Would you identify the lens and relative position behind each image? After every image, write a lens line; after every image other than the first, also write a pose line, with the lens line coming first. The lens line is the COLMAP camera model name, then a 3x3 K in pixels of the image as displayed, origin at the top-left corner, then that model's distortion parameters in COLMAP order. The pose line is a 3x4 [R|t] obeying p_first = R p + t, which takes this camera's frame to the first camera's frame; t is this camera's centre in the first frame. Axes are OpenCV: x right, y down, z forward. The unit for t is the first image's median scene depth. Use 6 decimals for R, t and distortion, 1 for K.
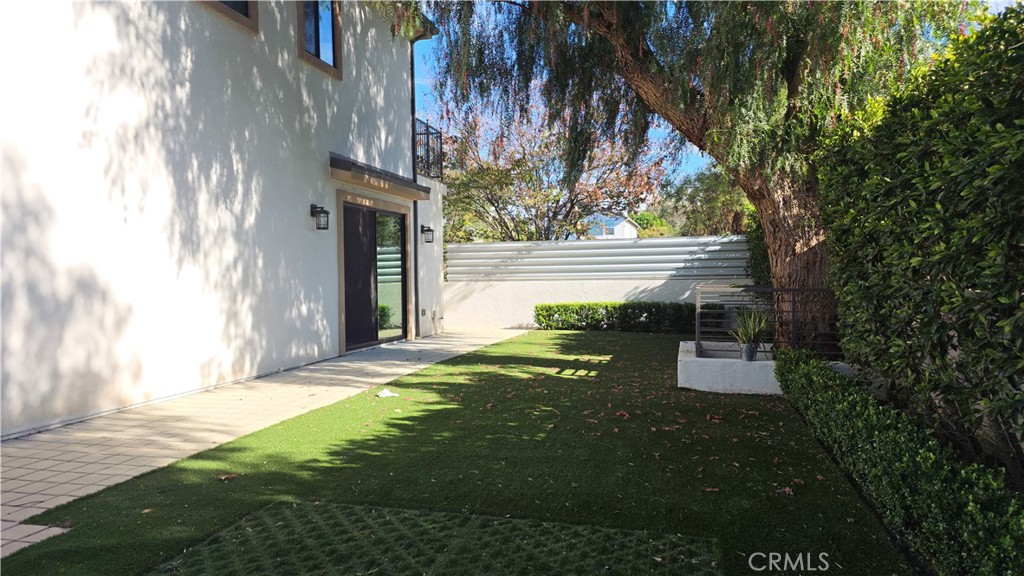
lens RADIAL K [[662.5, 0, 514.1], [0, 662.5, 302.9], [0, 0, 1]] dist [0.052725, -0.040823]
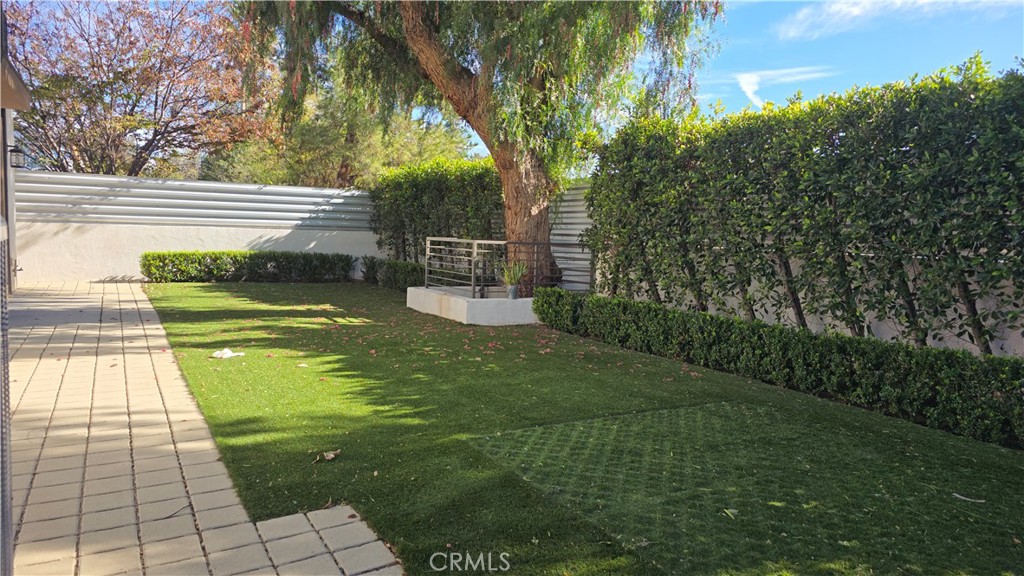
lens RADIAL K [[662.5, 0, 514.1], [0, 662.5, 302.9], [0, 0, 1]] dist [0.052725, -0.040823]
pose [[0.699427, -0.044129, 0.713340, -0.262568], [-0.007554, 0.997580, 0.069119, 0.003594], [-0.714664, -0.053732, 0.697401, 0.061410]]
